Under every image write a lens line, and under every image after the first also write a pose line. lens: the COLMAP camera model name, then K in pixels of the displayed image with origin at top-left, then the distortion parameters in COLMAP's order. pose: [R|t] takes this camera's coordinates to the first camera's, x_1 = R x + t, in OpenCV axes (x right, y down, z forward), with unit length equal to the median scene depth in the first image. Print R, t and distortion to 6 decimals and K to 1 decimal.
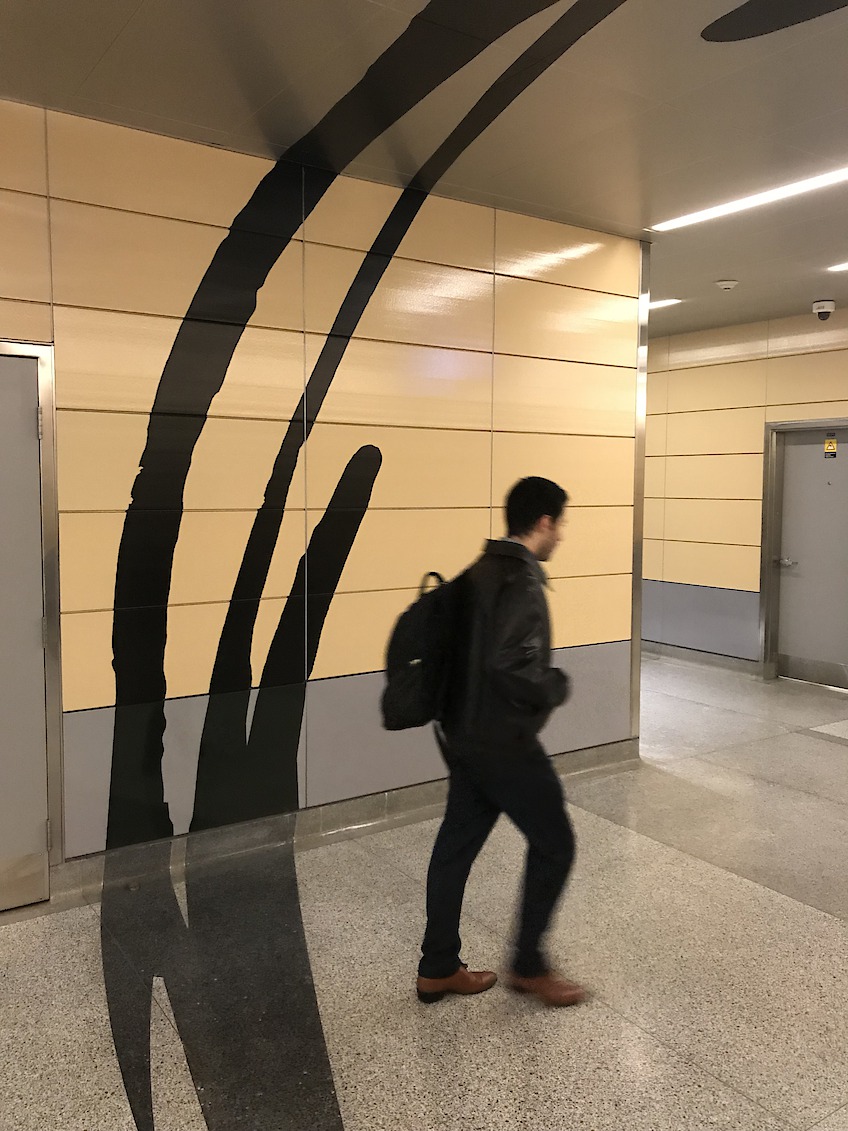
lens RADIAL K [[928.3, 0, 431.4], [0, 928.3, 555.4], [0, 0, 1]] dist [0.044618, -0.055548]
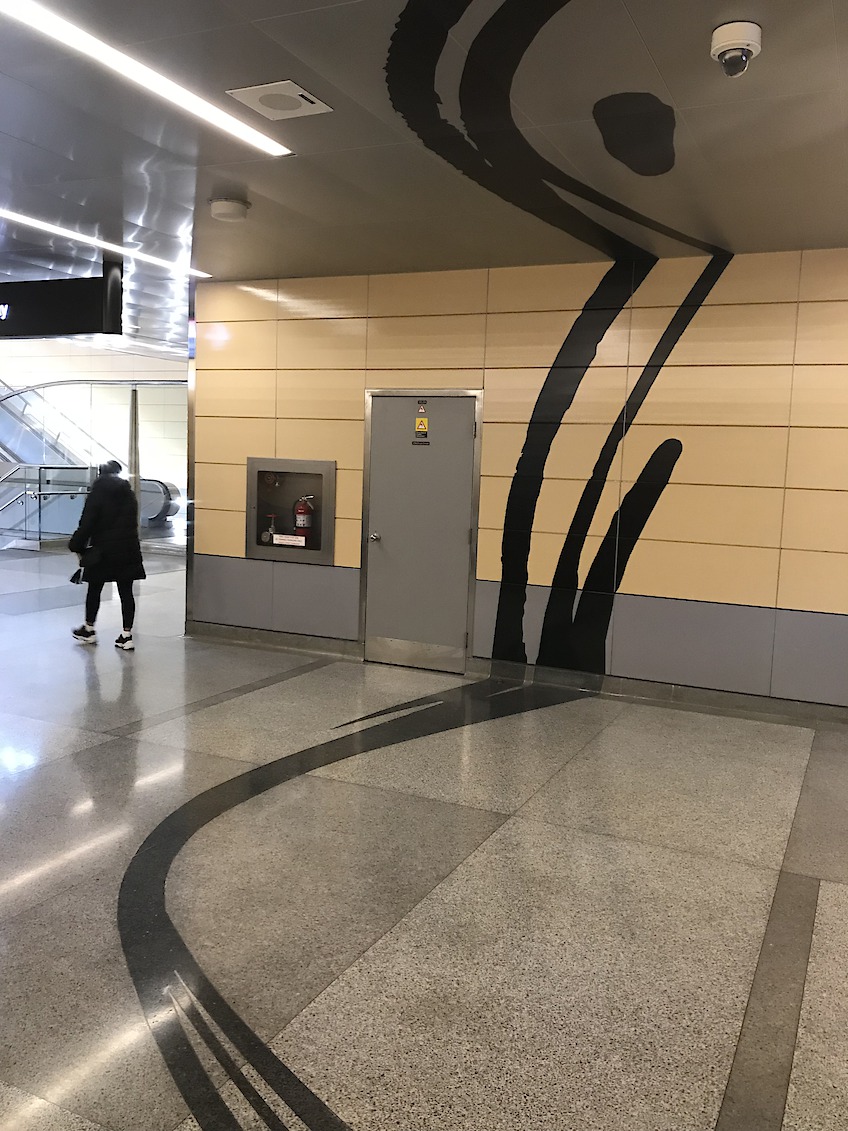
lens RADIAL K [[928.3, 0, 436.0], [0, 928.3, 566.5], [0, 0, 1]] dist [0.044618, -0.055548]
pose [[0.505072, 0.109352, -0.856122, 1.096958], [-0.095360, 0.992938, 0.070570, 0.011594], [0.857793, 0.045996, 0.511933, -0.050267]]
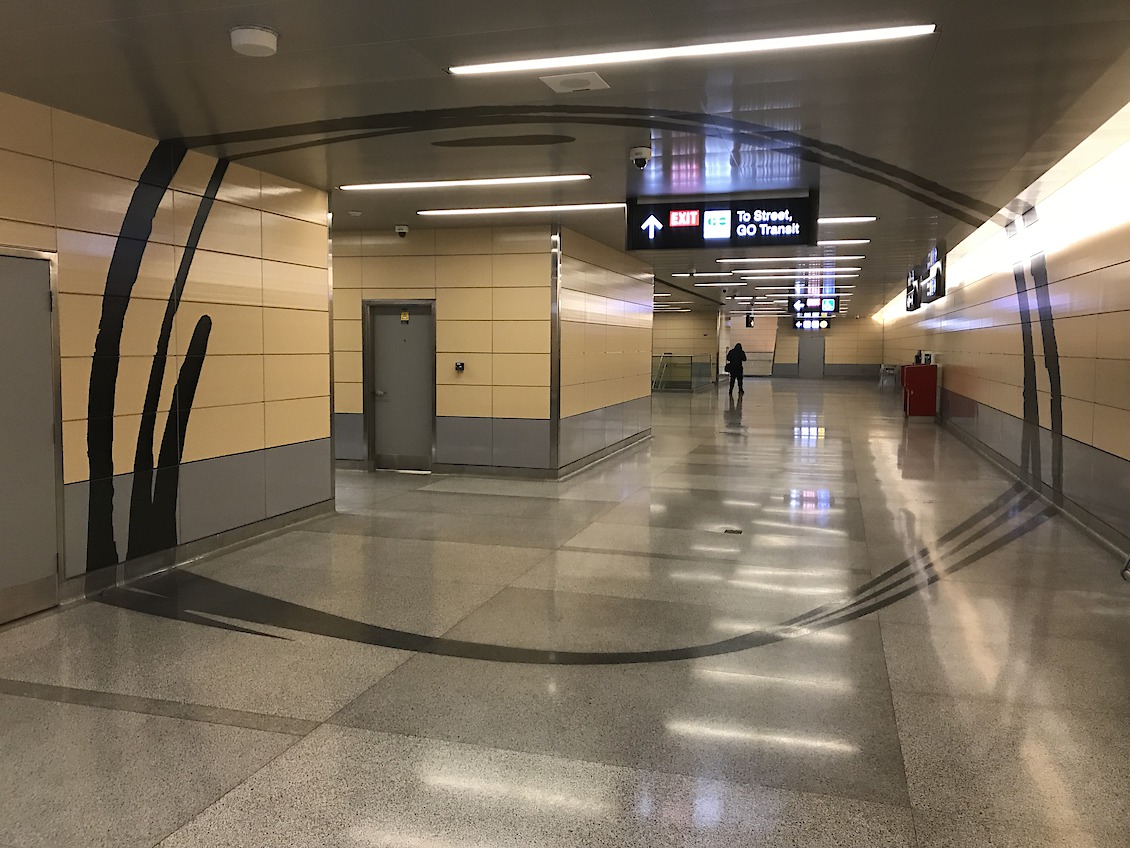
lens RADIAL K [[927.5, 0, 554.4], [0, 927.5, 414.3], [0, 0, 1]] dist [0.044618, -0.055548]
pose [[0.779548, -0.047610, 0.624530, -0.664930], [0.045501, 0.998777, 0.019346, 0.051654], [-0.624687, 0.013336, 0.780761, -0.683504]]
